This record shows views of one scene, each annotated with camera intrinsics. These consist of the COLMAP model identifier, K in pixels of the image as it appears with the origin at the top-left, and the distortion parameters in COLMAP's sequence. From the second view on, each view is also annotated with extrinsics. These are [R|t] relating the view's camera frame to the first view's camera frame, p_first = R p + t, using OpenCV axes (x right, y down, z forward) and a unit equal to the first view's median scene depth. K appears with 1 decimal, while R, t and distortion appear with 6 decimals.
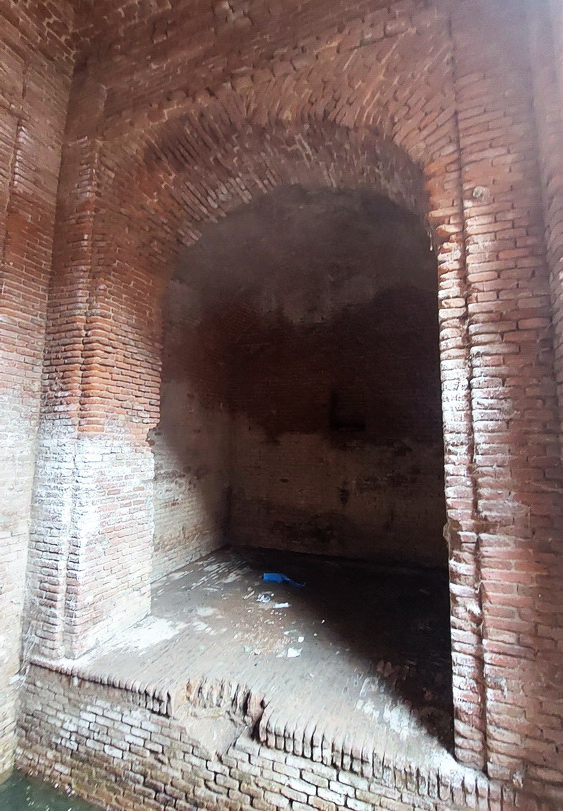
lens RADIAL K [[400.9, 0, 280.6], [0, 400.9, 400.6], [0, 0, 1]] dist [0.000023, -0.013713]
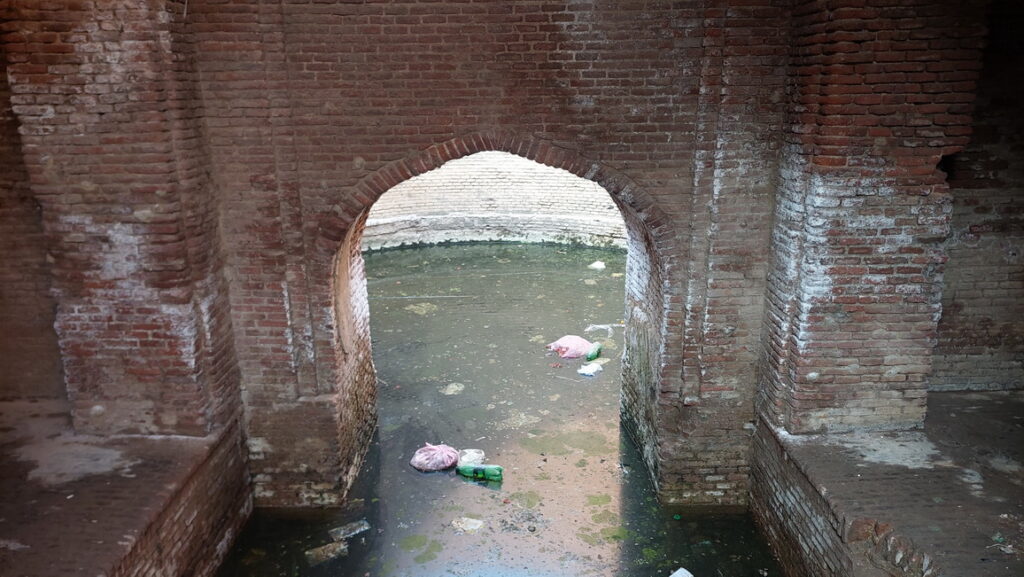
lens RADIAL K [[749.4, 0, 517.0], [0, 749.4, 295.6], [0, 0, 1]] dist [0.024281, -0.007666]
pose [[0.371178, 0.263744, -0.890318, 0.571352], [0.122186, 0.936604, 0.328396, -0.209690], [0.920487, -0.230678, 0.315421, 0.017682]]
